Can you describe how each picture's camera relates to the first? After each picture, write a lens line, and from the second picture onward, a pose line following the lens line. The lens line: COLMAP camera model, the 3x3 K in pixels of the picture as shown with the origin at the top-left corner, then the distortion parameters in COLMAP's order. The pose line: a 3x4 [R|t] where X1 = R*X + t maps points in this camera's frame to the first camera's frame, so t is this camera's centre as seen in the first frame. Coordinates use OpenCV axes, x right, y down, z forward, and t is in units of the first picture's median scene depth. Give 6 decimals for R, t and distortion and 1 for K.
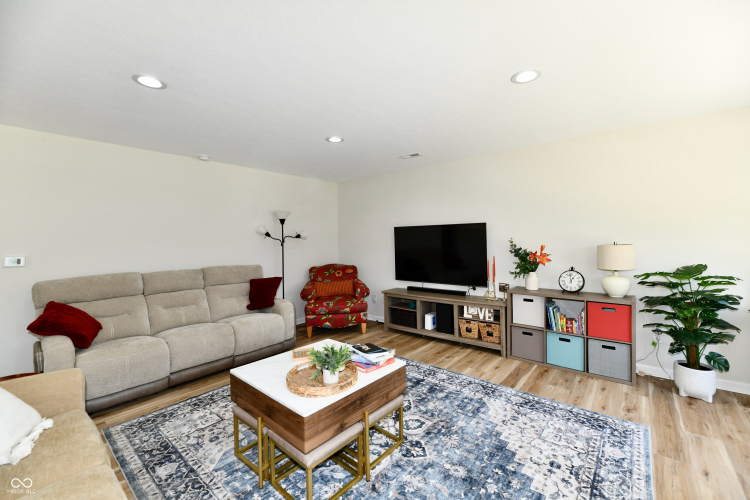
lens RADIAL K [[305.5, 0, 380.6], [0, 305.5, 245.4], [0, 0, 1]] dist [-0.003859, -0.000325]
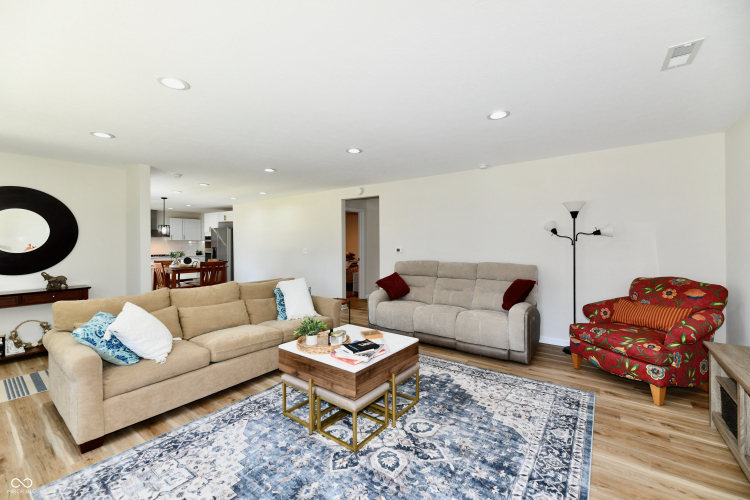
lens RADIAL K [[305.5, 0, 380.3], [0, 305.5, 247.2], [0, 0, 1]] dist [-0.003859, -0.000325]
pose [[0.073654, 0.028638, -0.996873, 0.558070], [-0.005526, 0.999584, 0.028307, -0.016576], [0.997269, 0.003423, 0.073782, 0.548787]]
